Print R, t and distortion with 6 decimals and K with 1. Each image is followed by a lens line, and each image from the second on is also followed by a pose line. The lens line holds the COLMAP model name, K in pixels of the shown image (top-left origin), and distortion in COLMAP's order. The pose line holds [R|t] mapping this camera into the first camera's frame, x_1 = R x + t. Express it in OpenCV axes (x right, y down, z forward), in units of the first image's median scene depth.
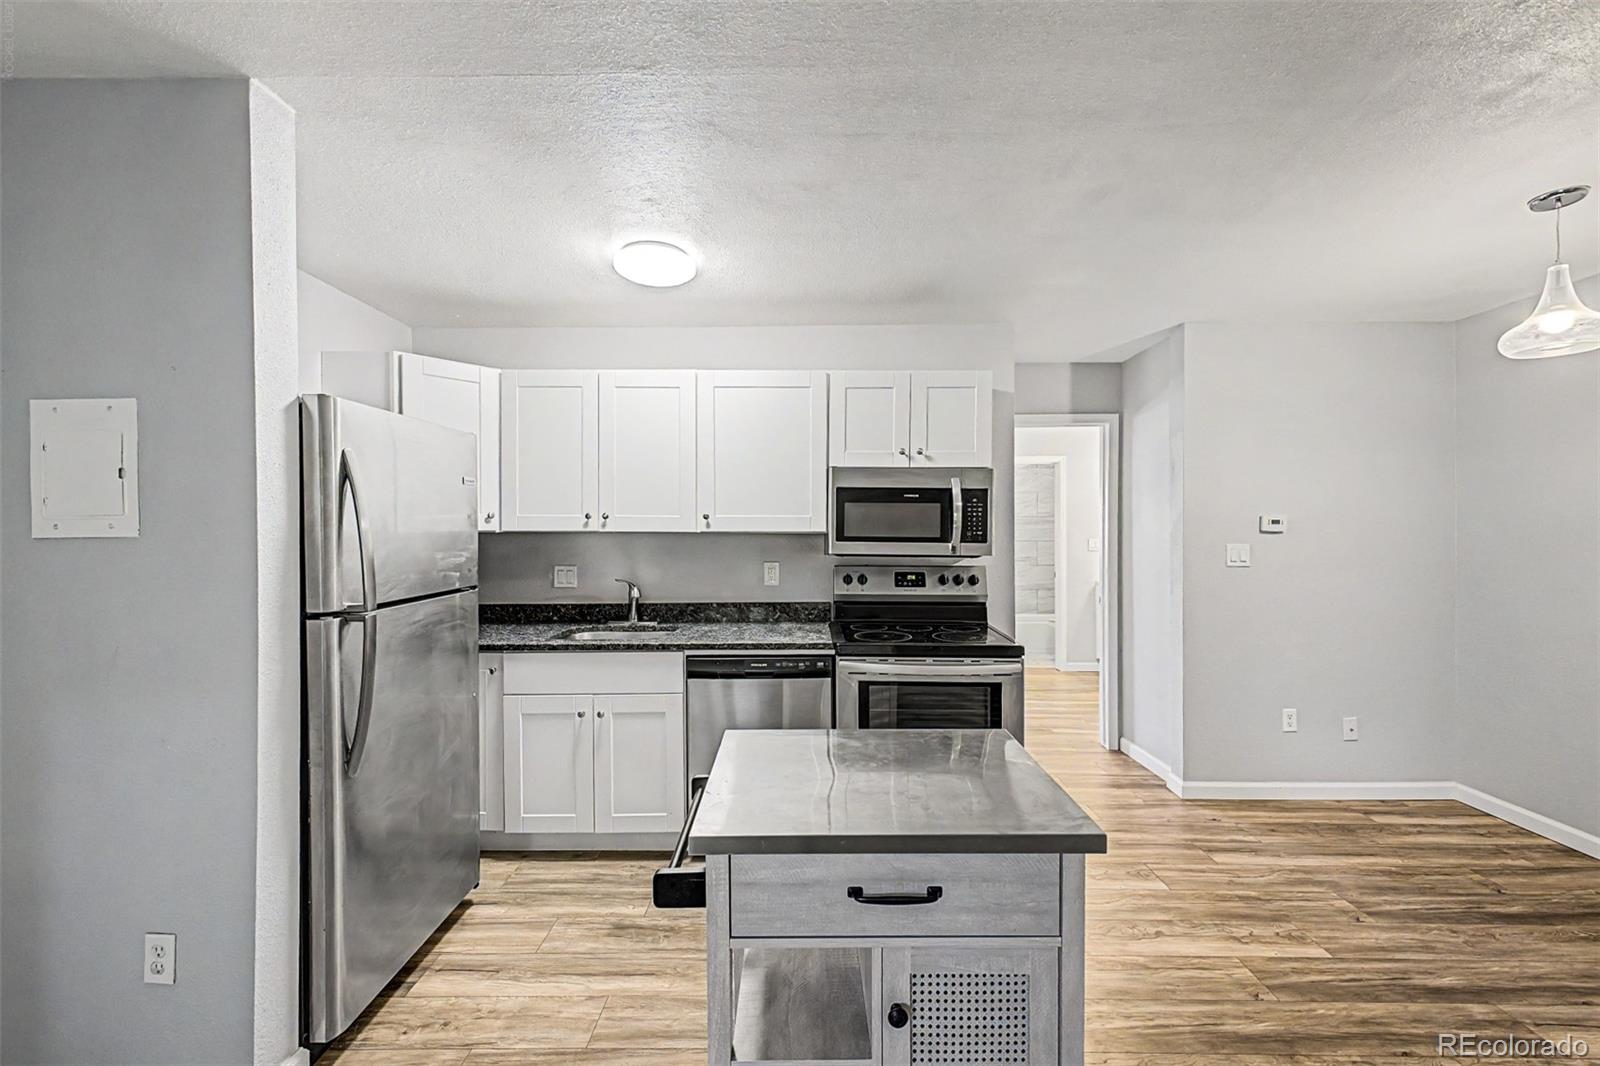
lens RADIAL K [[625.9, 0, 799.0], [0, 625.9, 533.2], [0, 0, 1]] dist [0.016870, -0.005221]
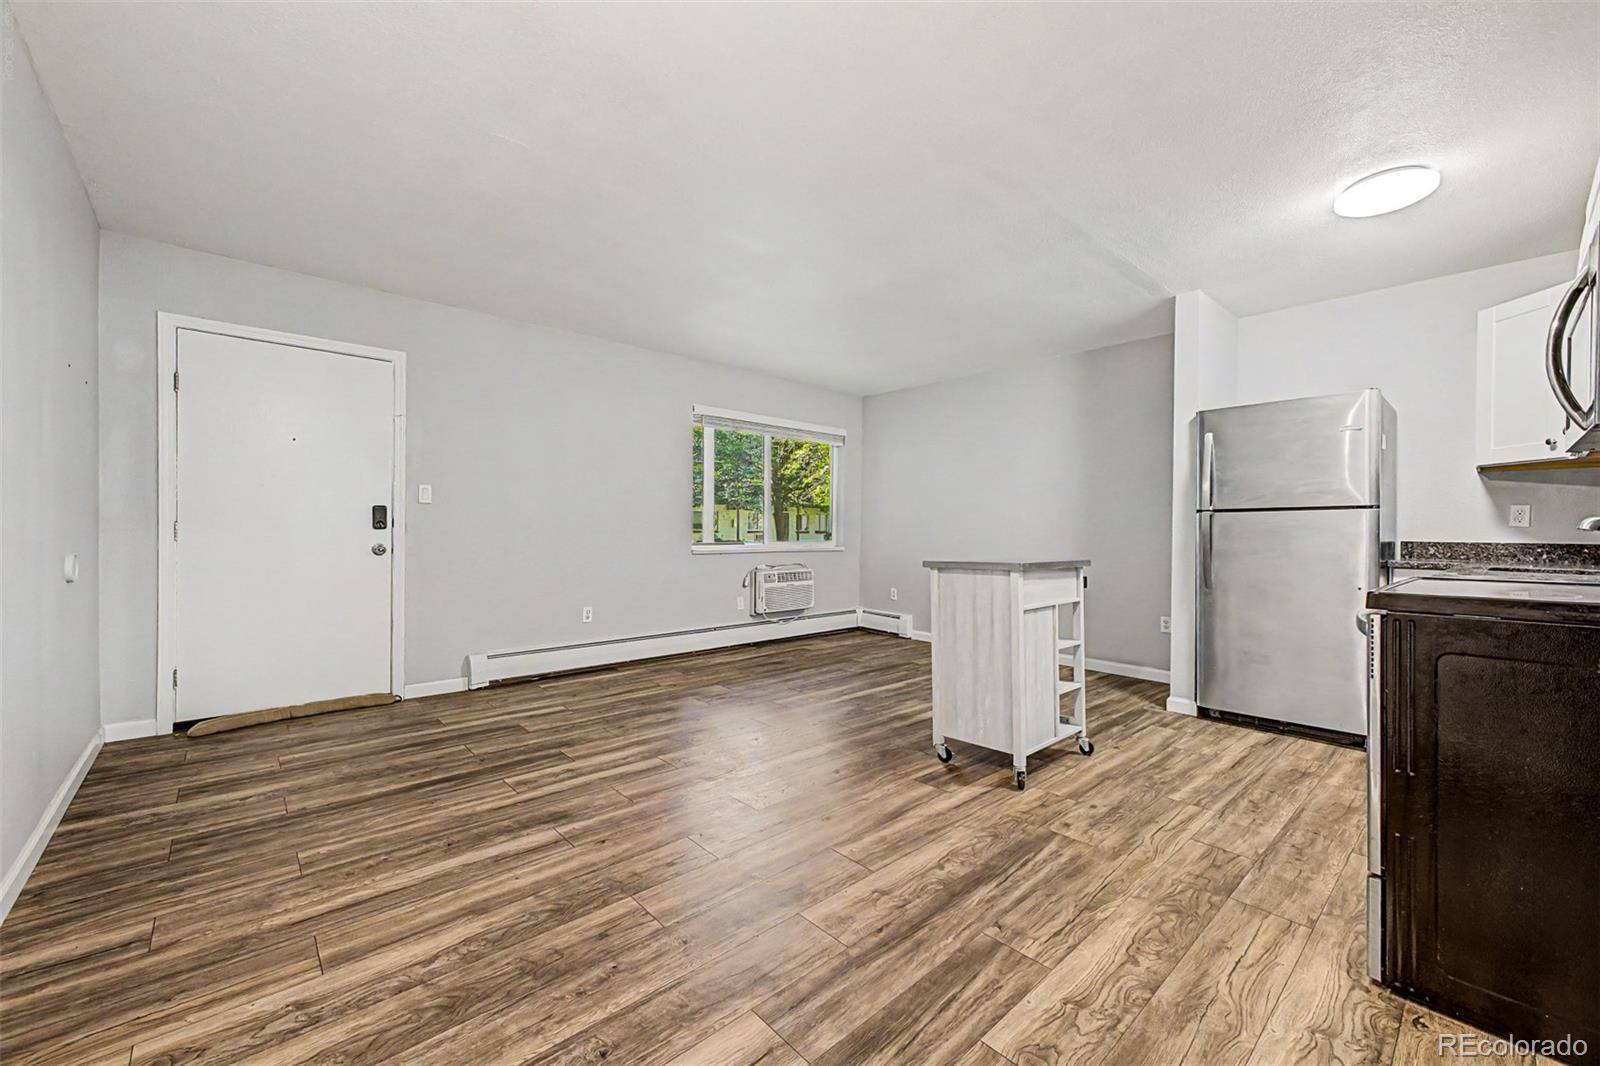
lens RADIAL K [[633.9, 0, 800.8], [0, 633.9, 523.7], [0, 0, 1]] dist [0.020820, -0.006202]
pose [[-0.733647, -0.008342, -0.679480, 1.040047], [-0.008913, 0.999957, -0.002652, 0.112485], [0.679472, 0.004111, -0.733690, 0.988098]]
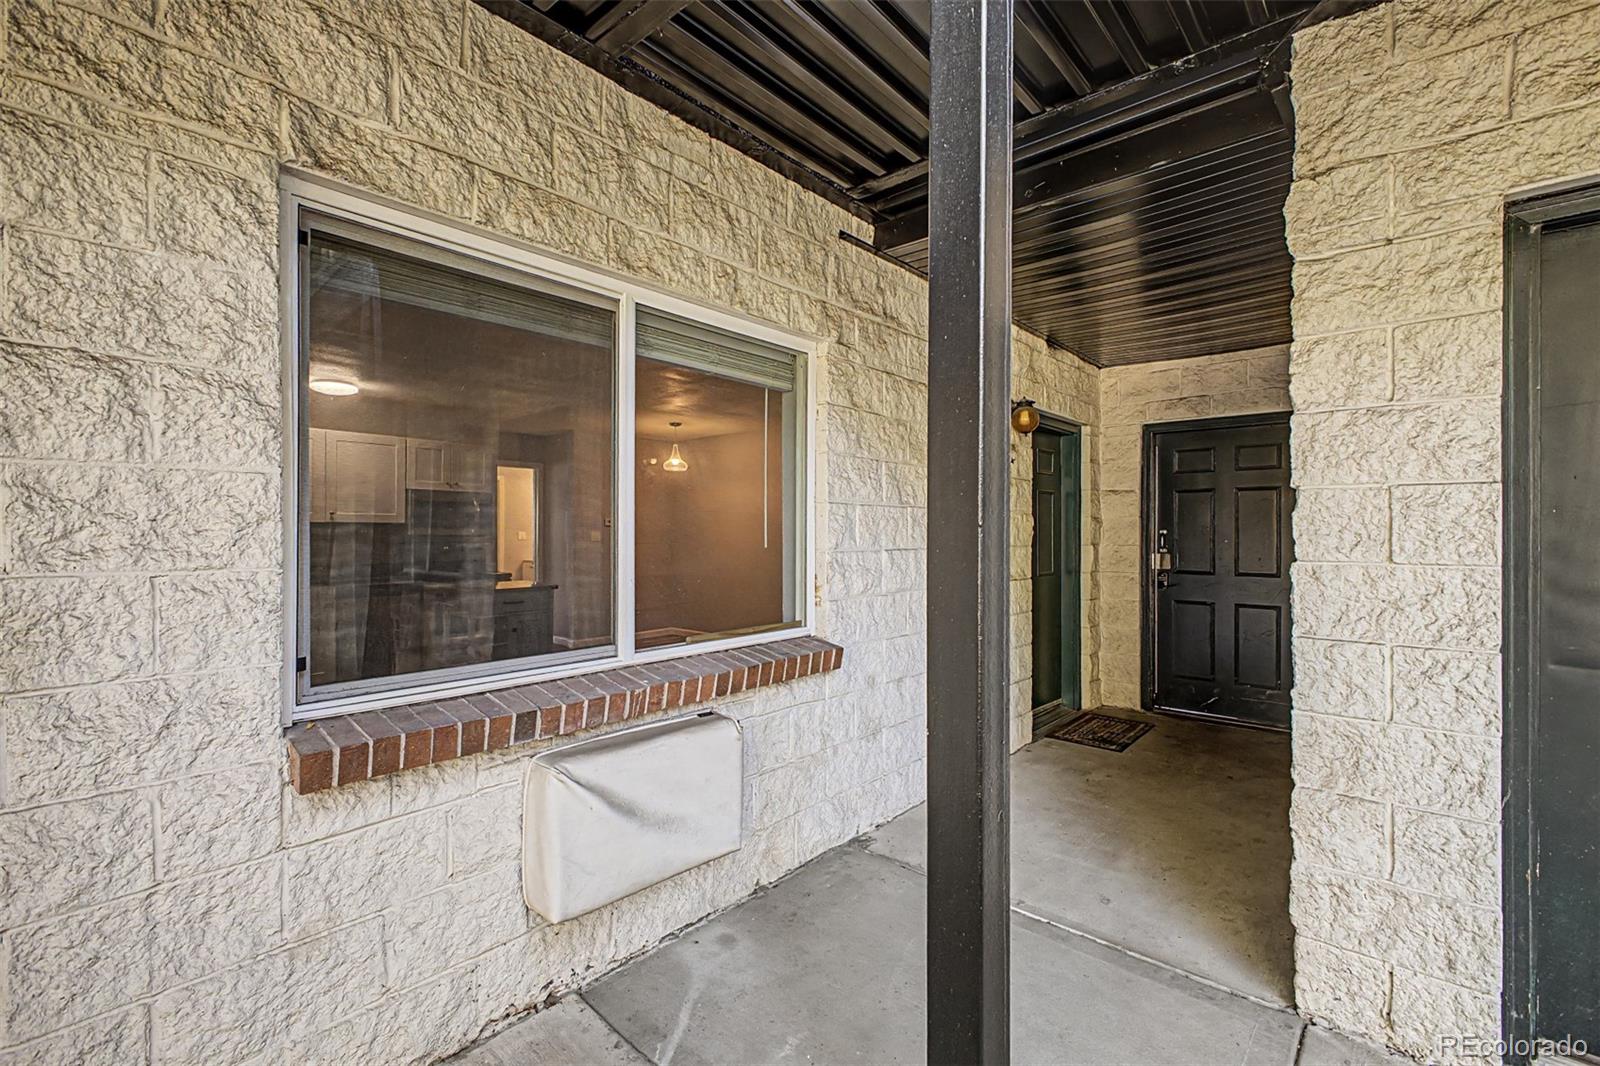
lens RADIAL K [[696.2, 0, 800.0], [0, 696.2, 533.0], [0, 0, 1]] dist [-0.000040, -0.000014]
pose [[0.652731, 0.005510, 0.757570, -0.803218], [-0.000067, 0.999974, -0.007215, 0.045561], [-0.757590, 0.004659, 0.652714, -1.330354]]
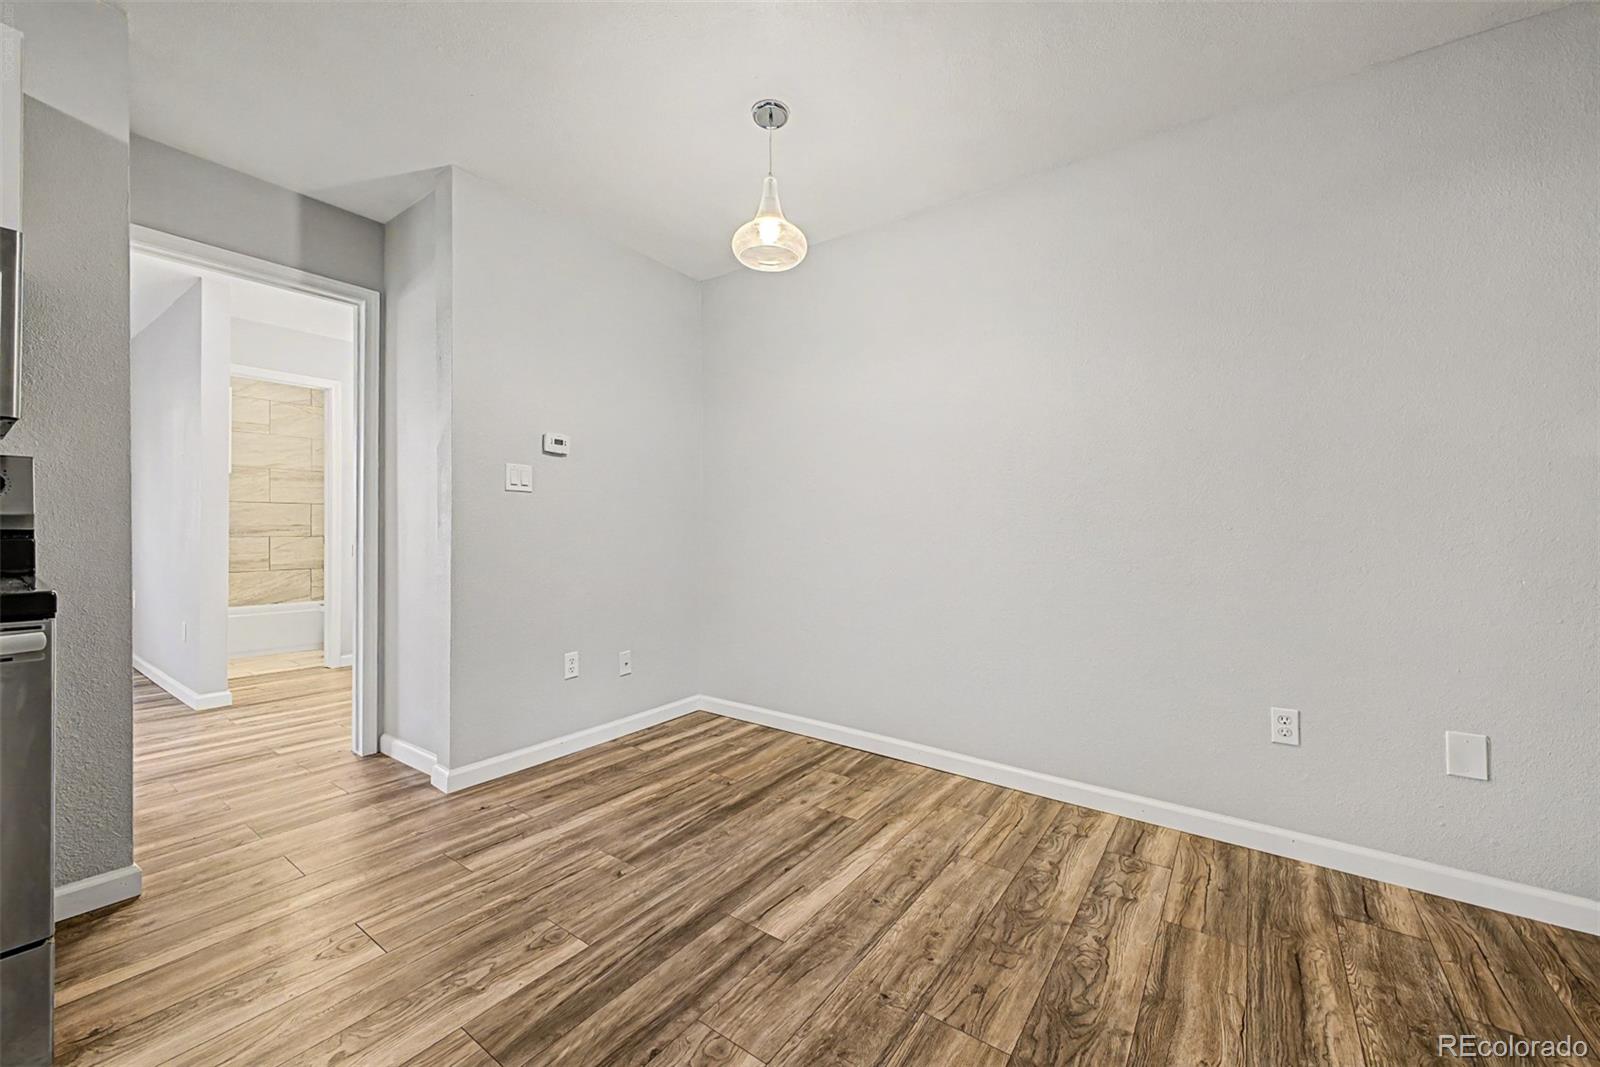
lens RADIAL K [[625.9, 0, 799.0], [0, 625.9, 533.7], [0, 0, 1]] dist [0.016870, -0.005221]
pose [[0.571947, -0.000391, 0.820290, 0.264028], [-0.004590, 0.999983, 0.003677, 0.120397], [-0.820277, -0.005868, 0.571936, 0.259897]]
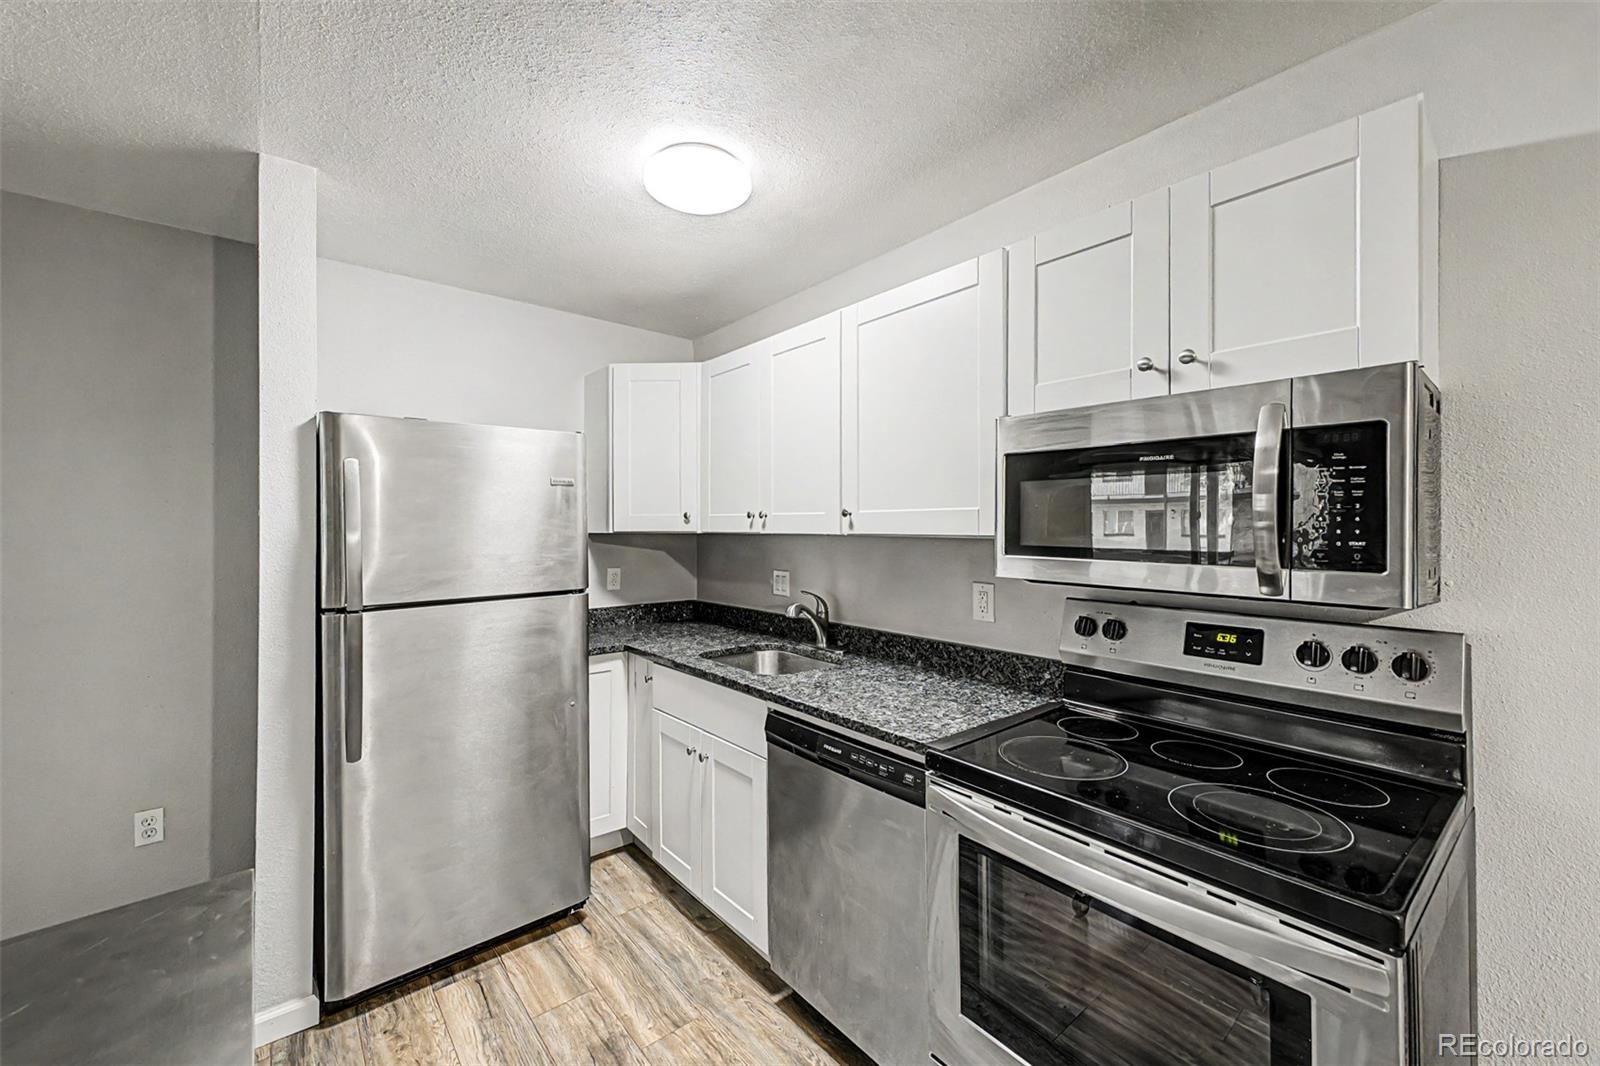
lens RADIAL K [[628.8, 0, 801.4], [0, 628.8, 525.5], [0, 0, 1]] dist [0.017853, -0.005841]
pose [[0.654023, -0.002726, -0.756469, 0.365425], [-0.001895, 0.999984, -0.005241, -0.009135], [0.756472, 0.004861, 0.654008, 0.524662]]
